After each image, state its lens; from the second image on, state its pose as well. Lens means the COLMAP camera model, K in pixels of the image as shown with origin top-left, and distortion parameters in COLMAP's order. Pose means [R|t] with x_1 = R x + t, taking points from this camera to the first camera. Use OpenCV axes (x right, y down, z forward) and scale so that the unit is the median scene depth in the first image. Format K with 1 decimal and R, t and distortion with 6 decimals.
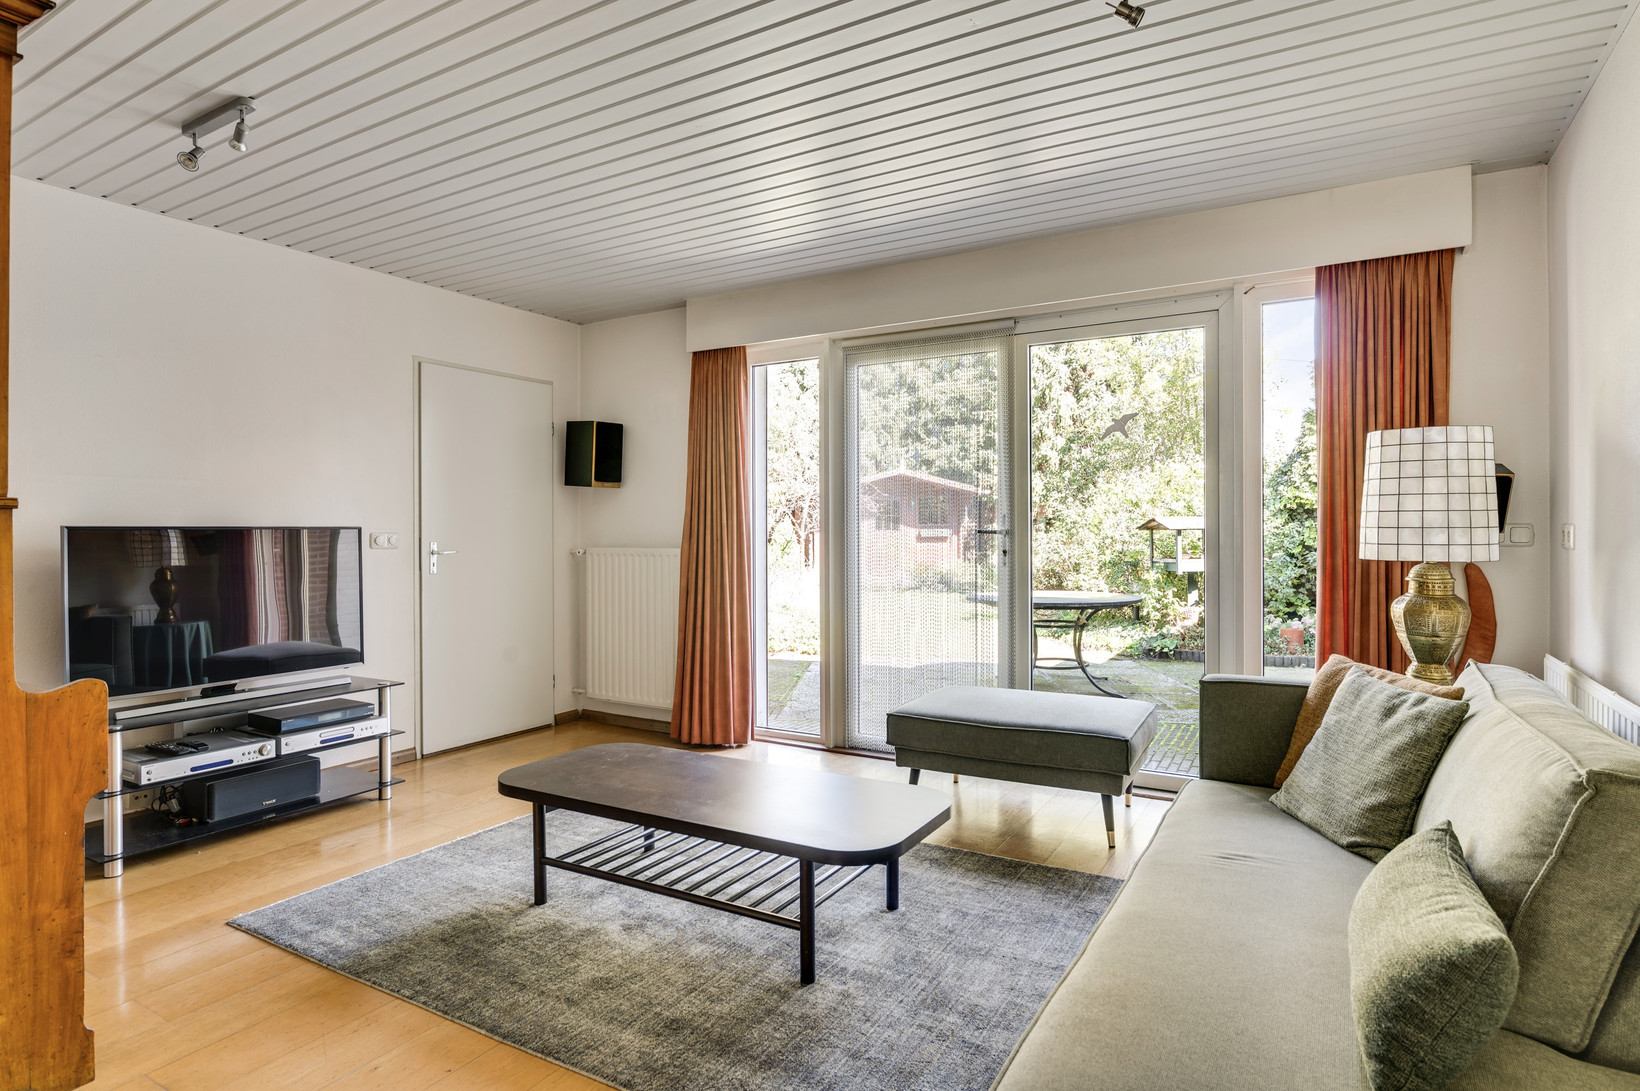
lens RADIAL K [[815.1, 0, 812.9], [0, 815.1, 538.1], [0, 0, 1]] dist [-0.002434, -0.000520]
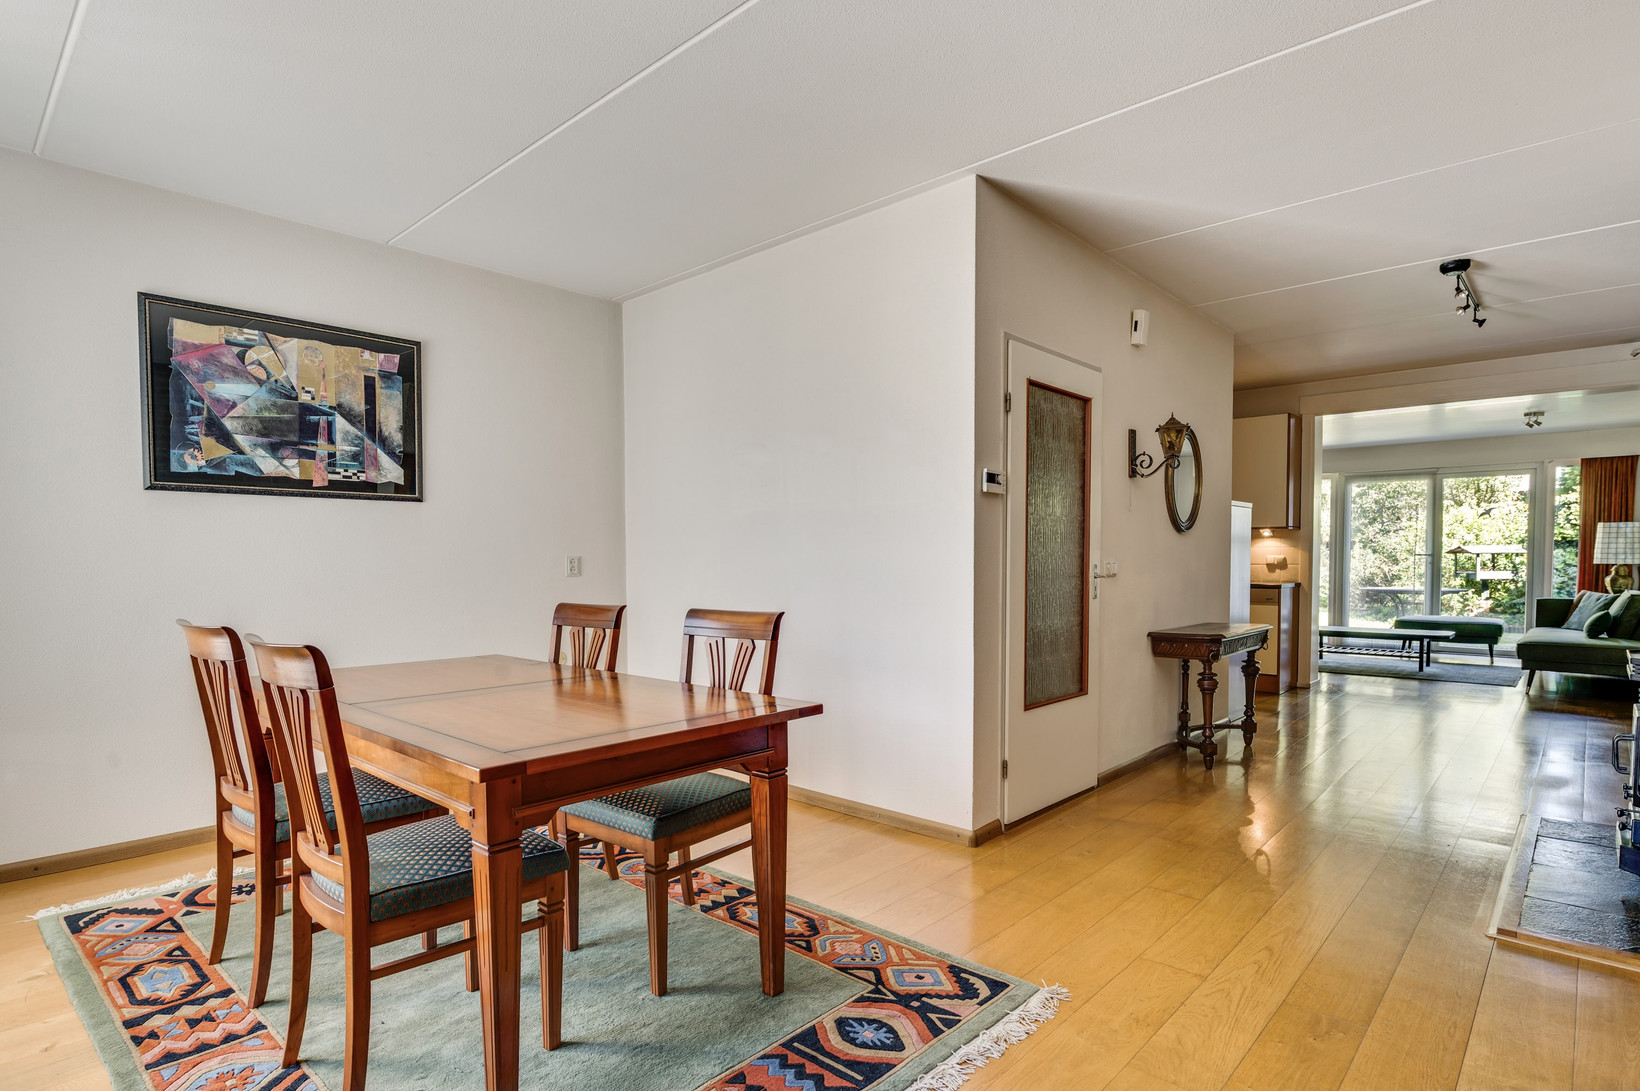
lens RADIAL K [[847.0, 0, 823.2], [0, 847.0, 589.6], [0, 0, 1]] dist [0.023618, 0.000244]
pose [[0.987371, 0.008277, -0.158206, -0.570124], [-0.002934, 0.999418, 0.033975, 0.007324], [0.158395, -0.033082, 0.986821, -0.906580]]
